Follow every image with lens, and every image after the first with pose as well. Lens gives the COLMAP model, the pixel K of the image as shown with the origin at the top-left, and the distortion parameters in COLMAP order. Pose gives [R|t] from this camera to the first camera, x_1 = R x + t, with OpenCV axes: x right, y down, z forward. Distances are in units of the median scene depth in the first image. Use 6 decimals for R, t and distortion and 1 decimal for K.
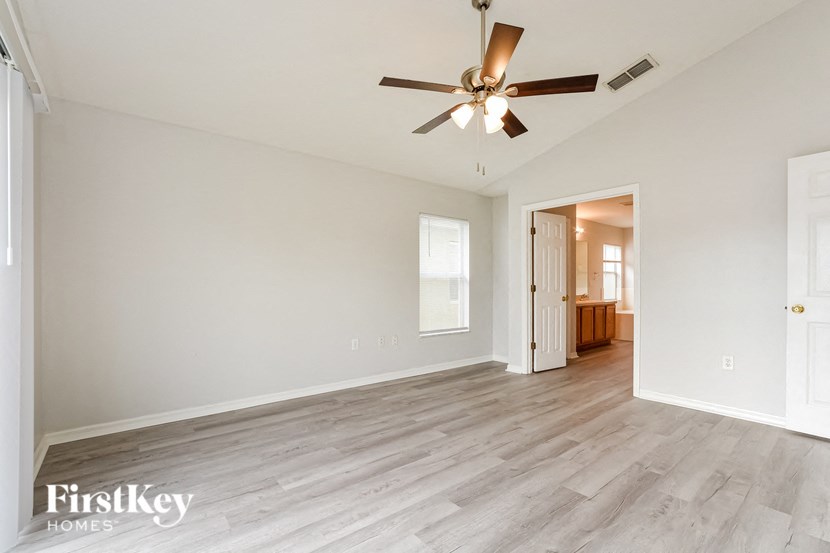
lens RADIAL K [[379.0, 0, 419.7], [0, 379.0, 283.5], [0, 0, 1]] dist [-0.016843, 0.001003]
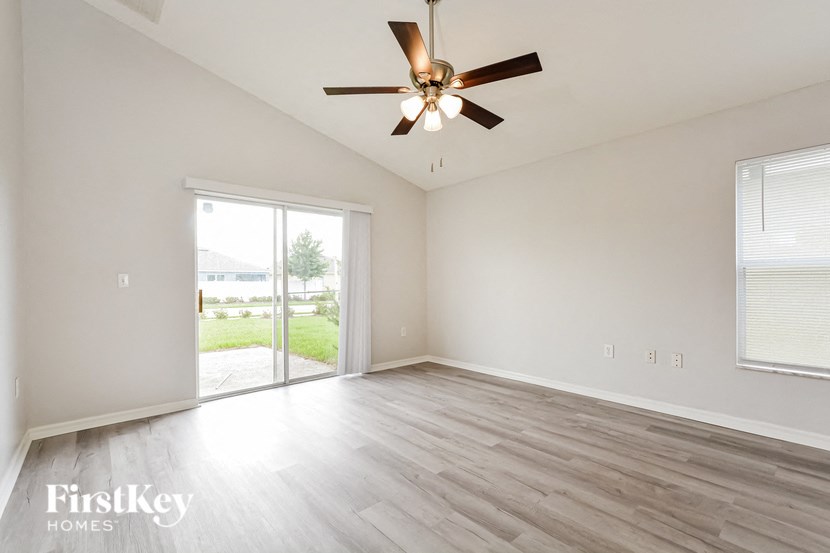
lens RADIAL K [[379.0, 0, 413.5], [0, 379.0, 279.0], [0, 0, 1]] dist [-0.016843, 0.001003]
pose [[0.010353, -0.013048, -0.999861, 0.906553], [0.011534, 0.999850, -0.012928, 0.005451], [0.999880, -0.011398, 0.010502, 0.740314]]
